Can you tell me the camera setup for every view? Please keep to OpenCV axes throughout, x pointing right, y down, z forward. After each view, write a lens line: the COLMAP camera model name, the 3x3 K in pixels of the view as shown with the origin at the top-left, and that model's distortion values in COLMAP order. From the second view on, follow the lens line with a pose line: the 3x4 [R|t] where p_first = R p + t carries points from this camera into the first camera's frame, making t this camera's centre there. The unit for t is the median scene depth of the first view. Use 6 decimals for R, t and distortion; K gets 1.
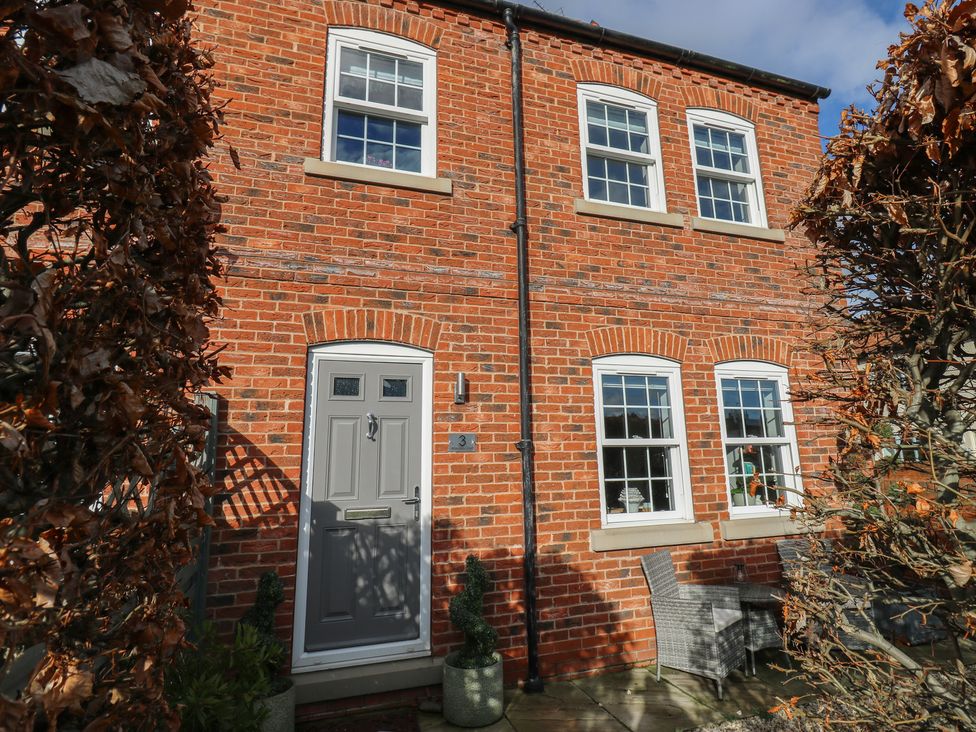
lens RADIAL K [[513.0, 0, 492.0], [0, 513.0, 361.5], [0, 0, 1]] dist [0.001768, -0.014577]
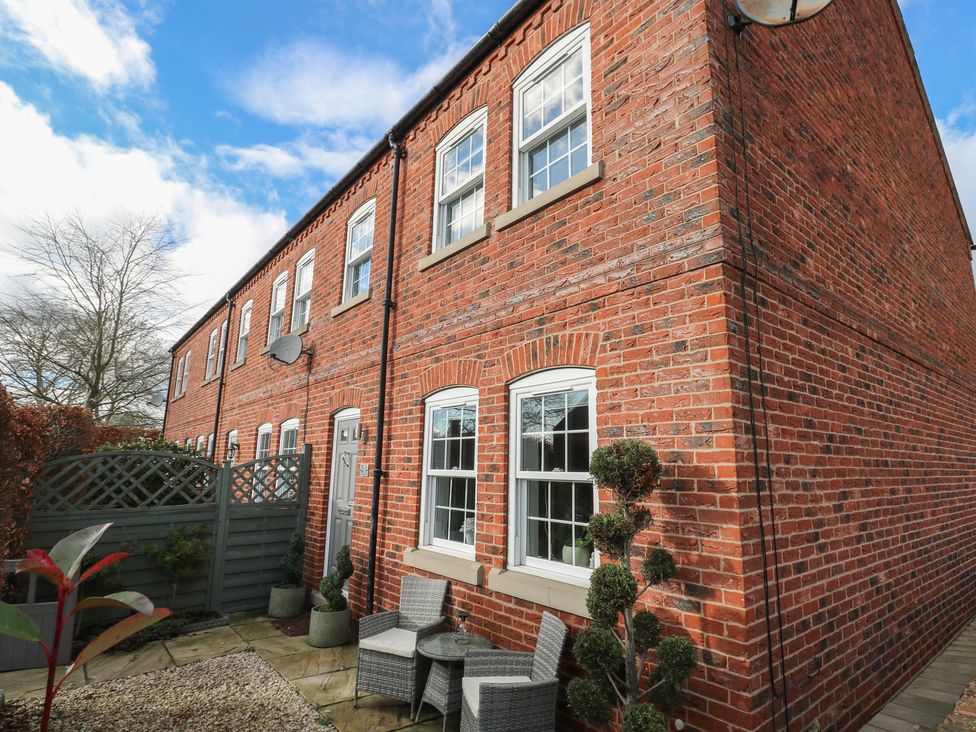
lens RADIAL K [[513.0, 0, 492.0], [0, 513.0, 361.5], [0, 0, 1]] dist [0.001768, -0.014577]
pose [[0.374867, -0.159028, -0.913337, 1.223172], [0.166464, 0.980712, -0.102436, 0.052837], [0.912011, -0.113638, 0.394109, 0.651125]]
